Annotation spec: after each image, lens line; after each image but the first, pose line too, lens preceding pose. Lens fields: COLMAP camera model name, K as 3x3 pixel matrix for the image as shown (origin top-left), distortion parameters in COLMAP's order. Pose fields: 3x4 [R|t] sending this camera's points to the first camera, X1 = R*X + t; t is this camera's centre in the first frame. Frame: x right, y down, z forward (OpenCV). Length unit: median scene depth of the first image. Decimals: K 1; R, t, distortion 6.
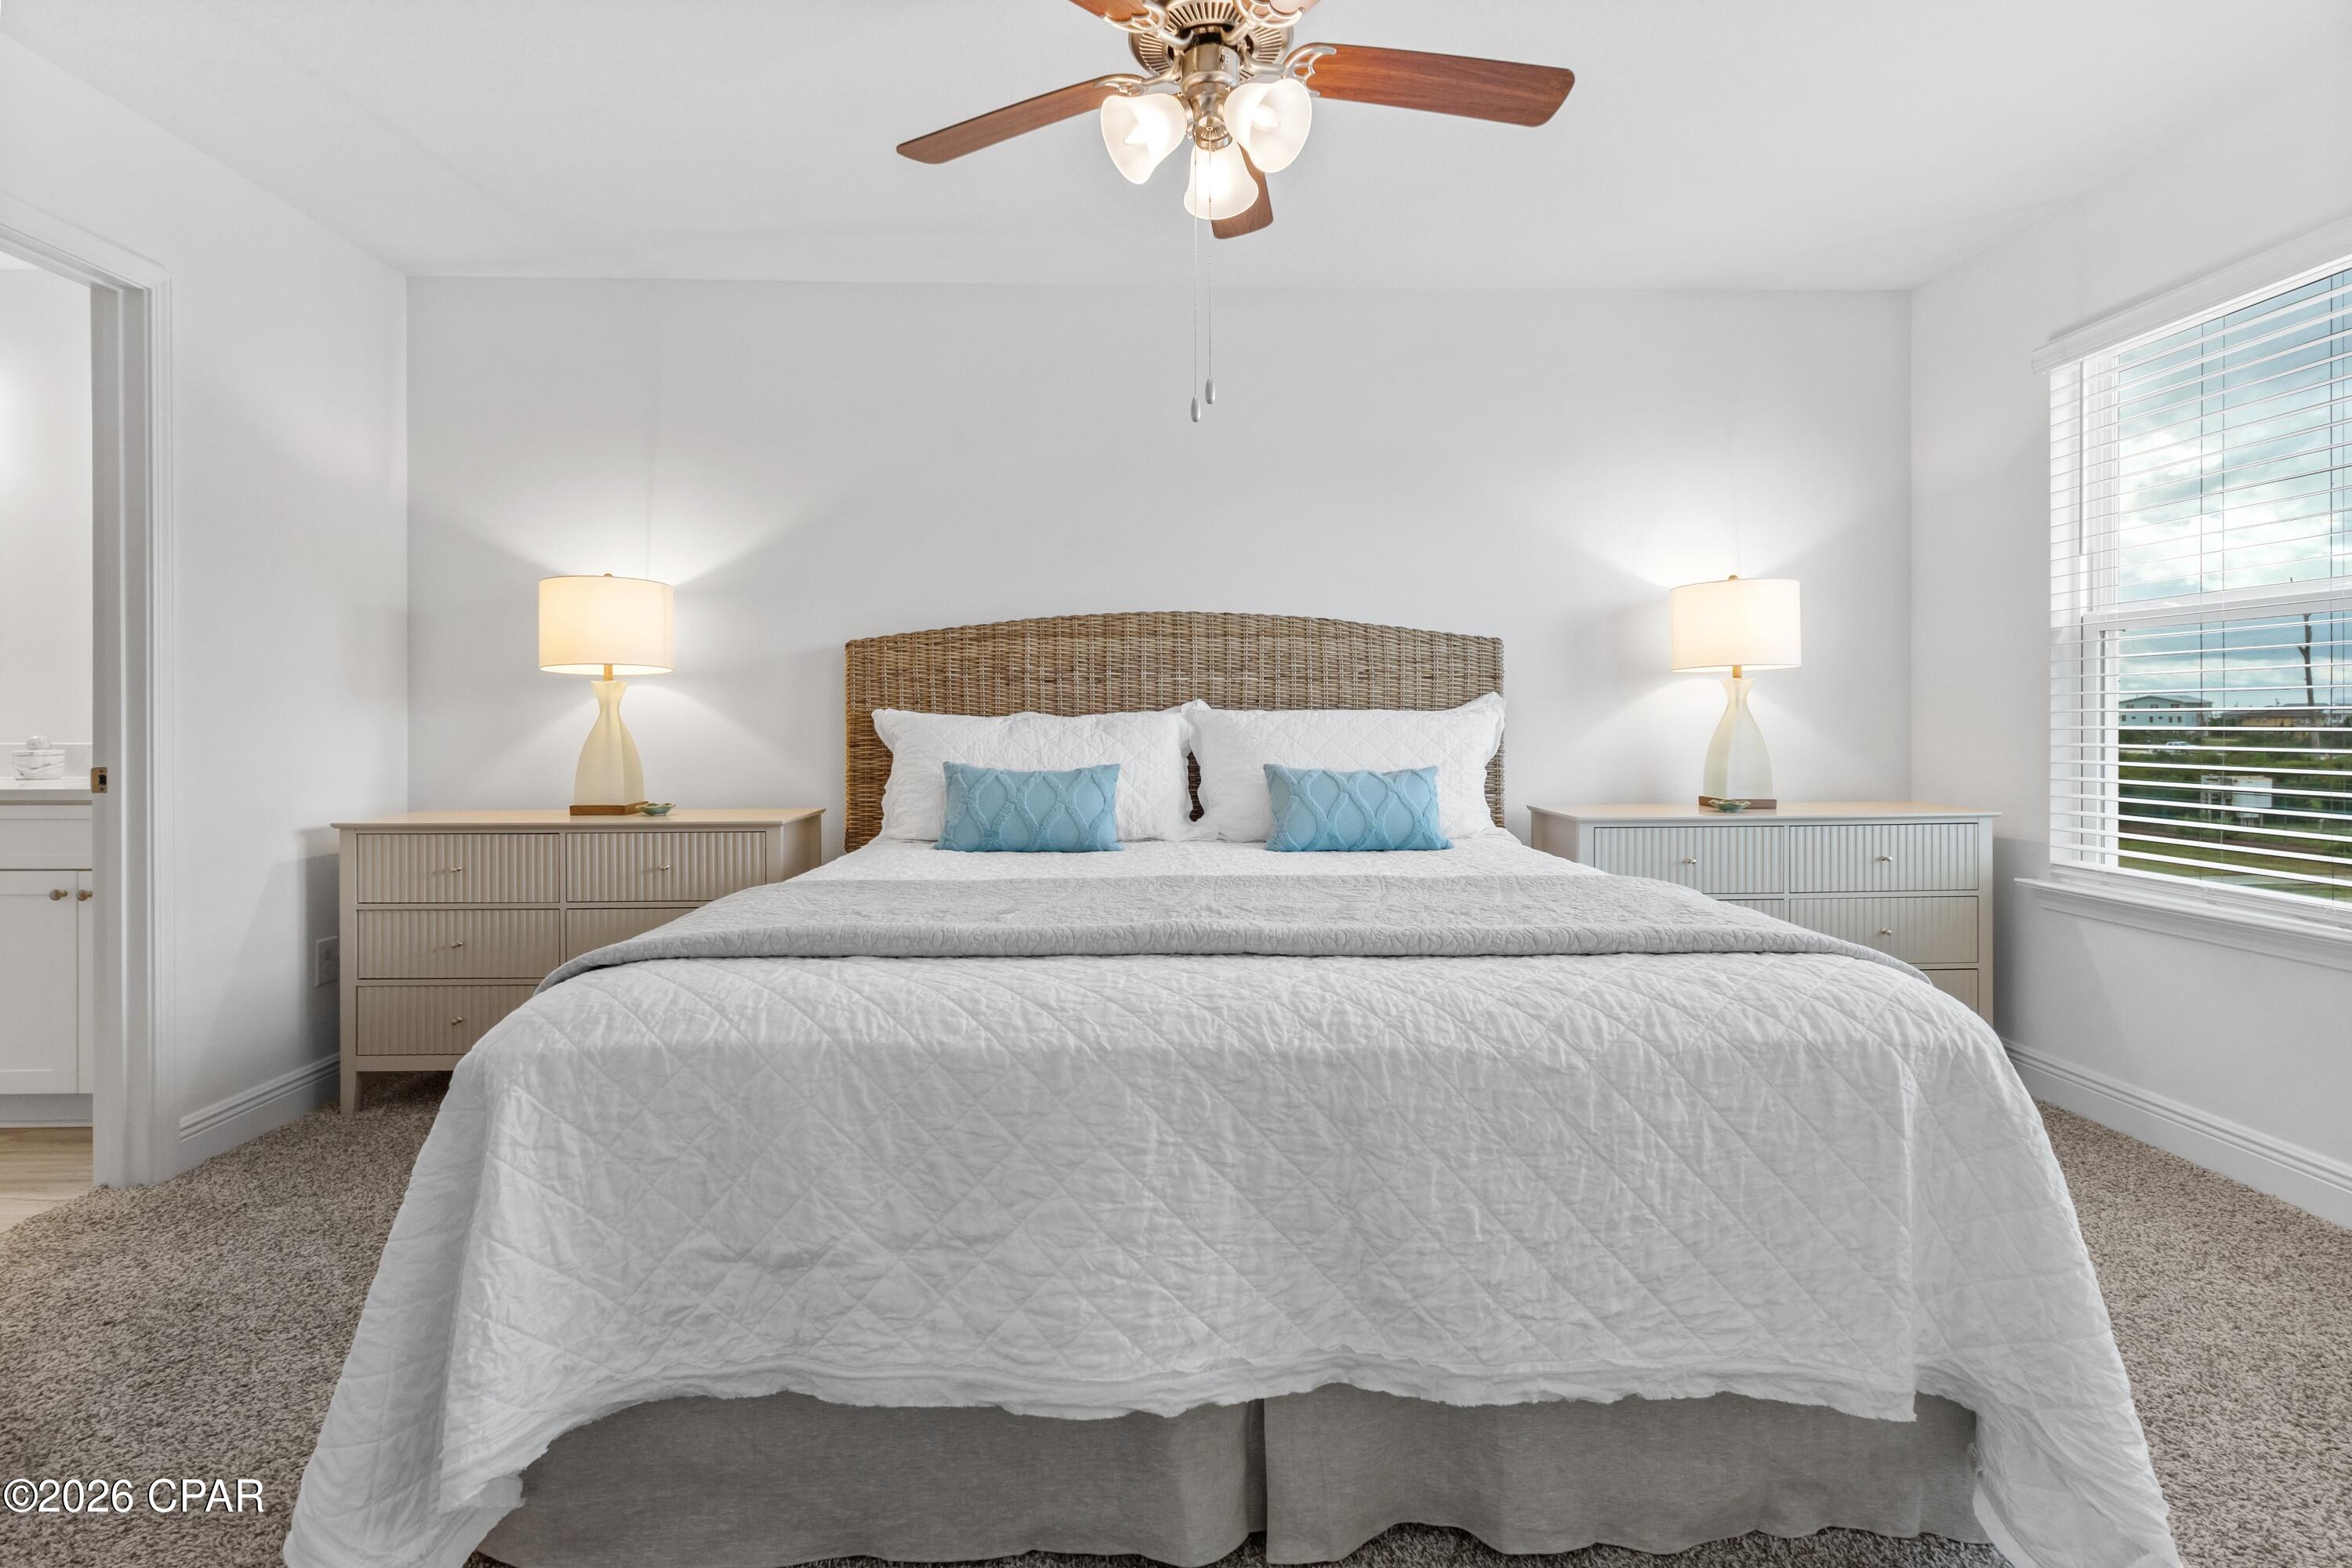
lens RADIAL K [[1110.4, 0, 1159.9], [0, 1110.4, 718.2], [0, 0, 1]] dist [0.002088, 0.000810]
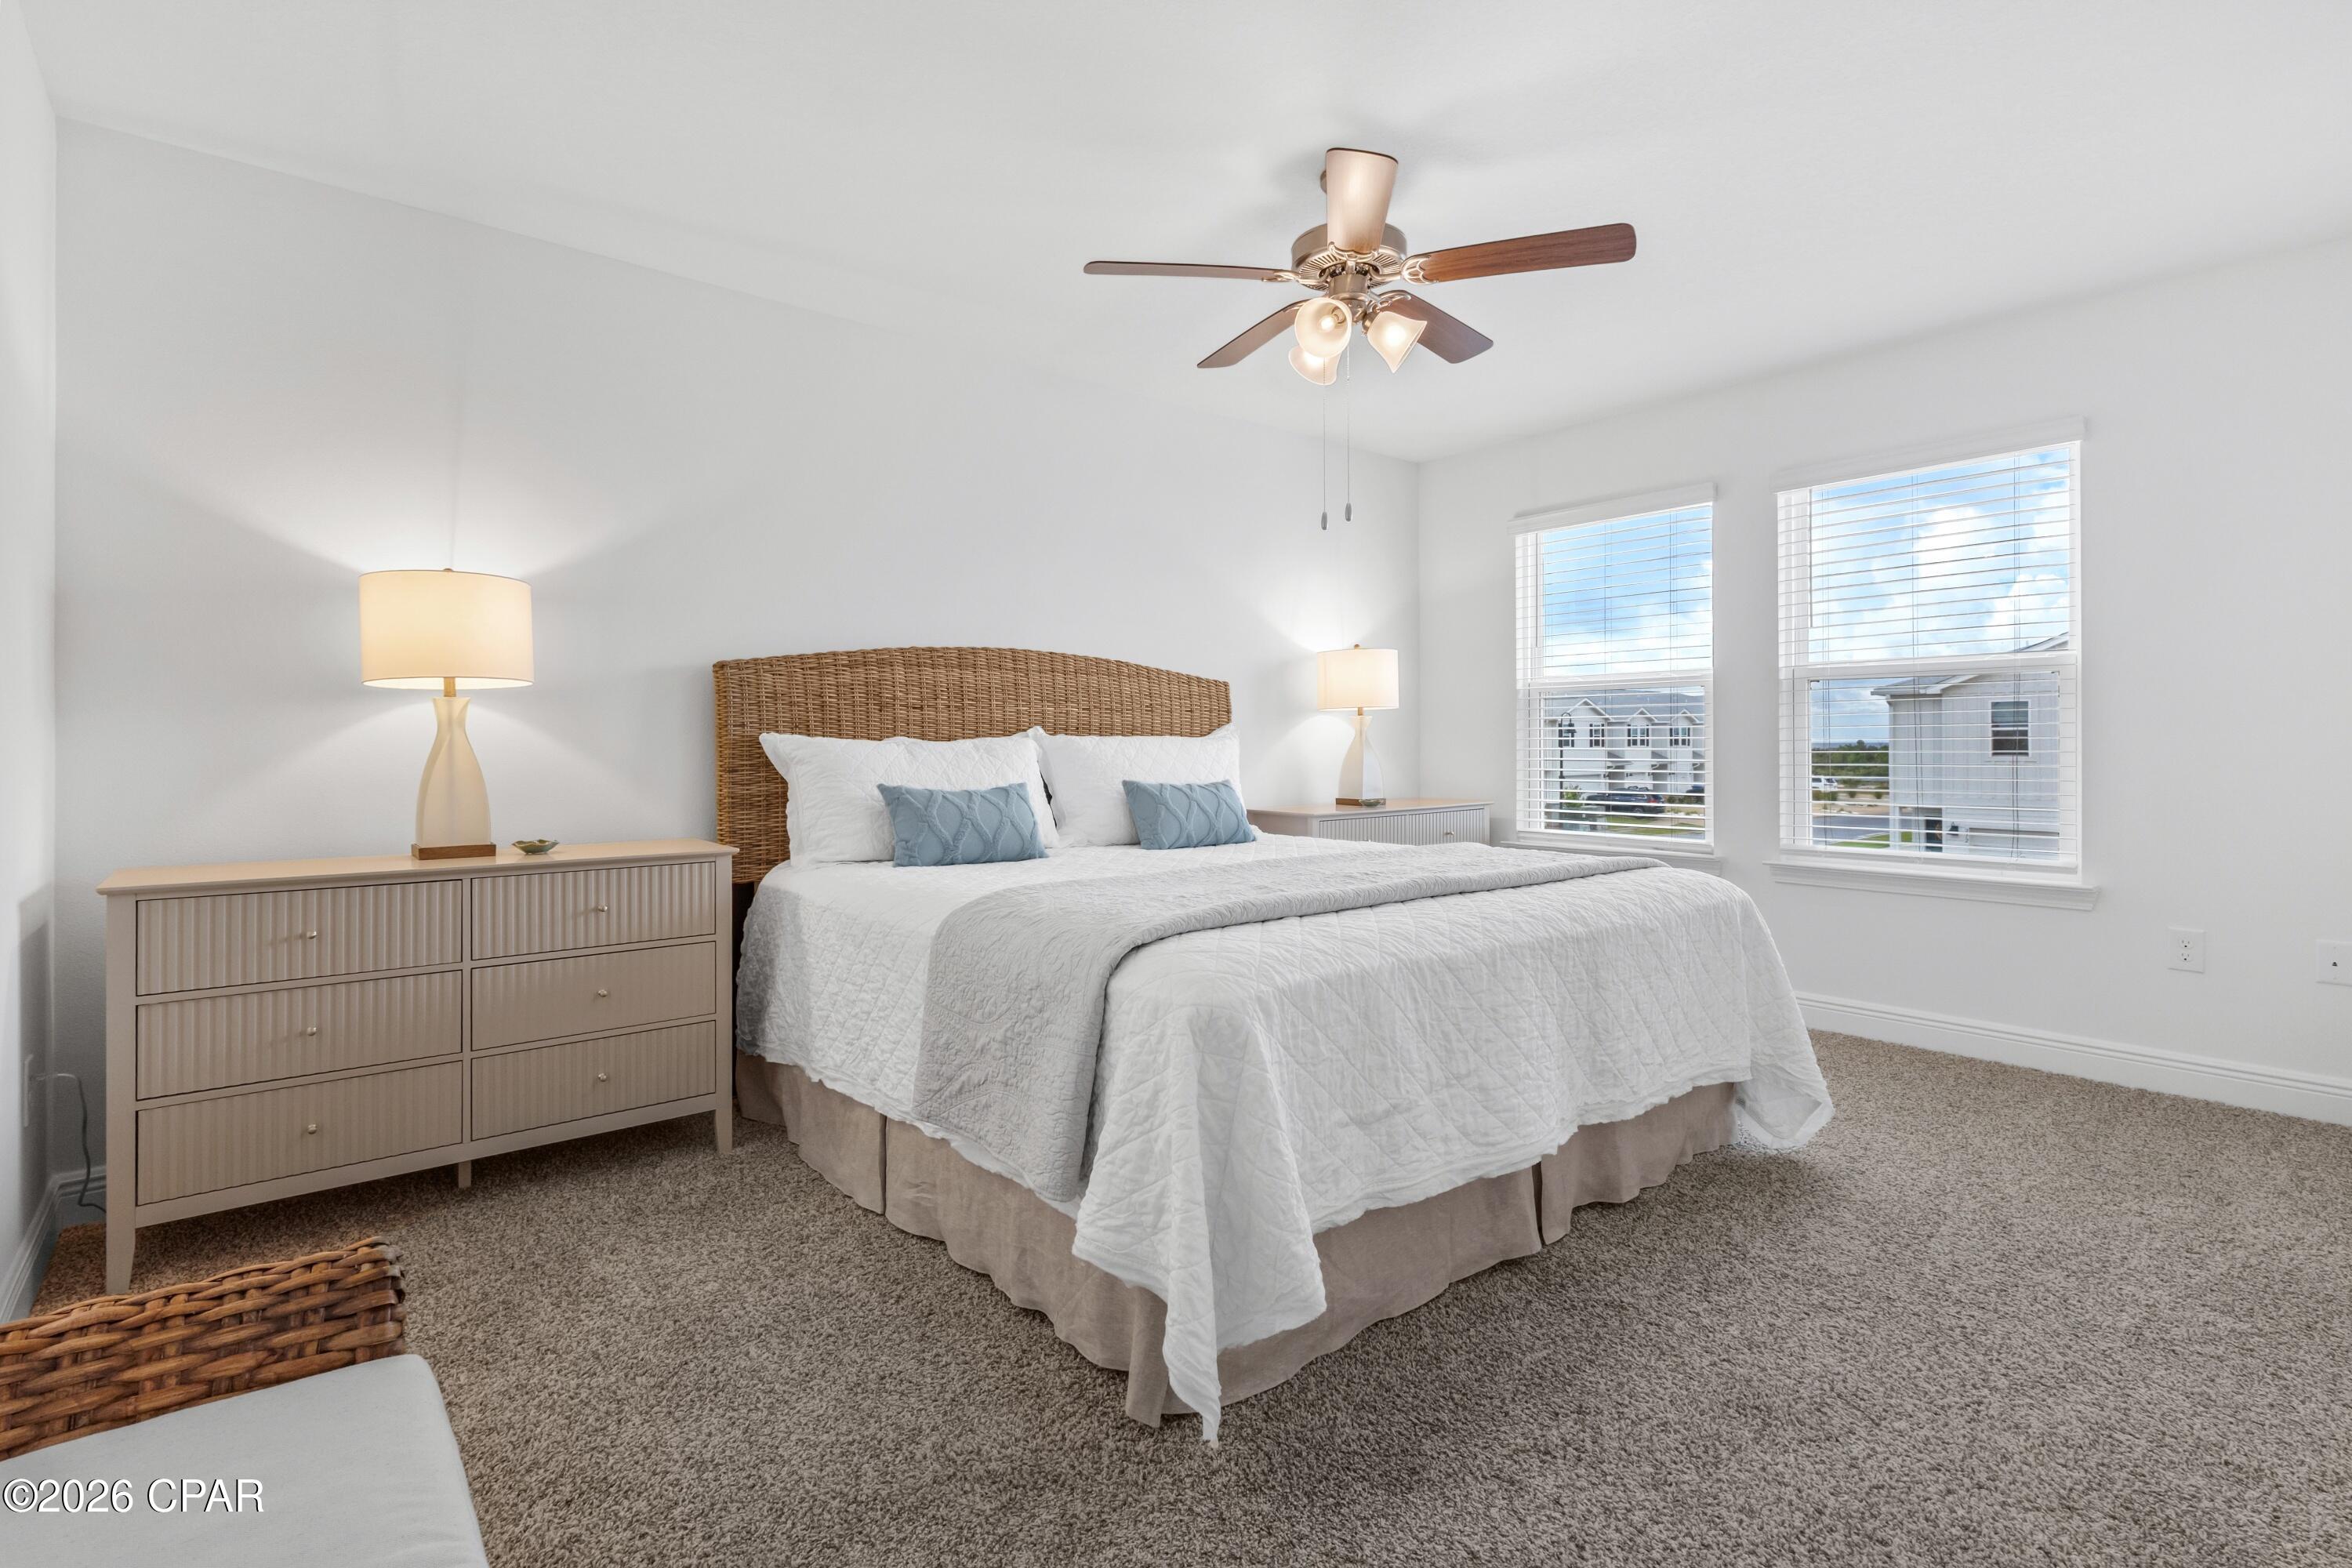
lens RADIAL K [[1110.4, 0, 1159.7], [0, 1110.4, 742.5], [0, 0, 1]] dist [0.002088, 0.000810]
pose [[0.788330, 0.001355, 0.615251, -0.574115], [-0.000189, 0.999998, -0.001960, 0.001957], [-0.615252, 0.001428, 0.788329, 0.014399]]
